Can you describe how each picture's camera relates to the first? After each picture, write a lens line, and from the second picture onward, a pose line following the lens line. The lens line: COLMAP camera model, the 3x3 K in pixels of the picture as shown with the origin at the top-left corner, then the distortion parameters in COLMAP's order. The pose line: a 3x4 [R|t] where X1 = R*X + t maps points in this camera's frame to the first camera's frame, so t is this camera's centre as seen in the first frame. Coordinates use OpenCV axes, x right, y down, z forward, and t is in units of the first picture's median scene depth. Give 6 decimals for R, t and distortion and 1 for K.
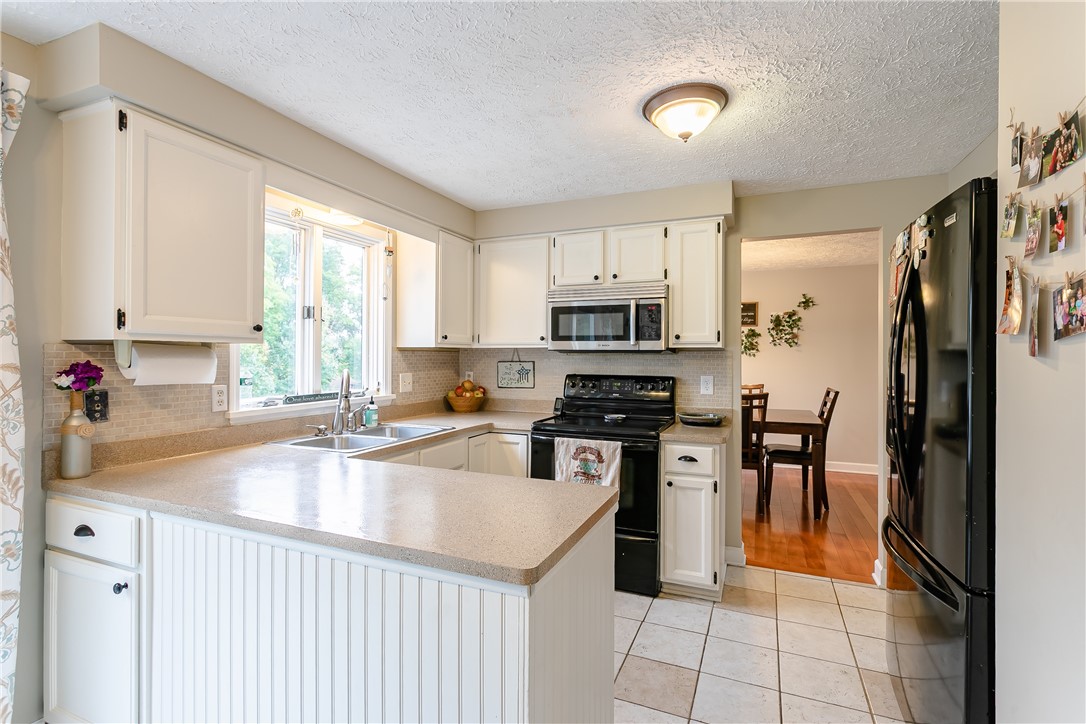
lens RADIAL K [[516.3, 0, 547.8], [0, 516.3, 357.7], [0, 0, 1]] dist [0.012275, 0.001039]
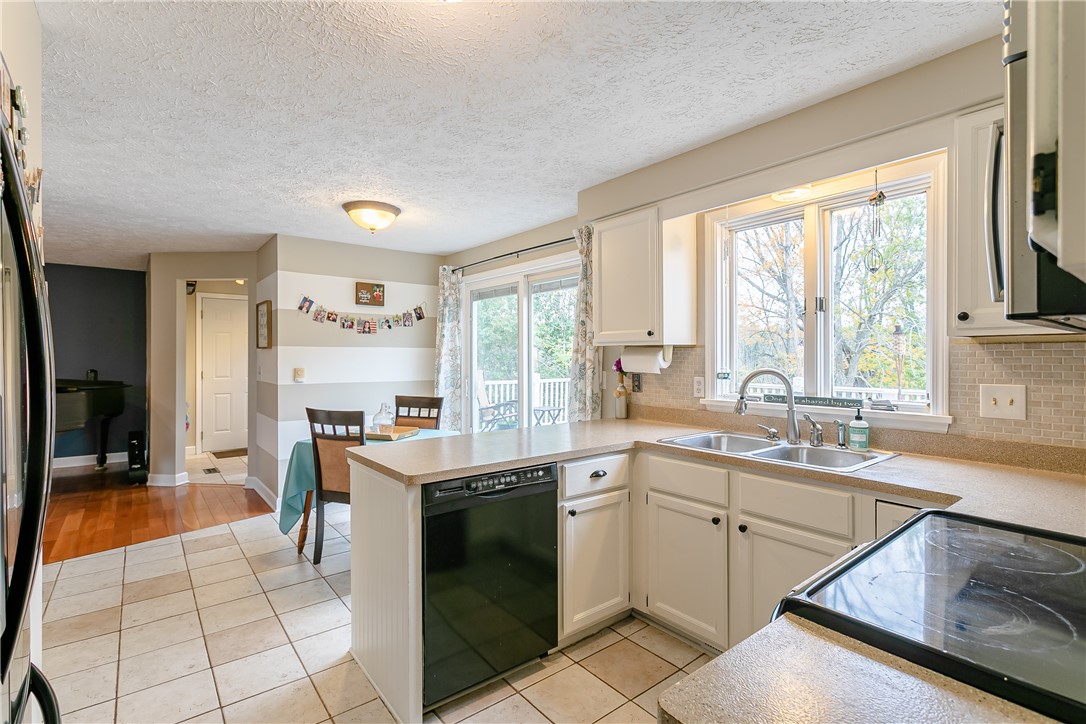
lens RADIAL K [[516.3, 0, 544.8], [0, 516.3, 358.9], [0, 0, 1]] dist [0.012275, 0.001039]
pose [[-0.476962, 0.003718, -0.878916, 0.661377], [-0.001583, 0.999986, 0.005089, 0.001552], [0.878922, 0.003819, -0.476949, 1.232839]]
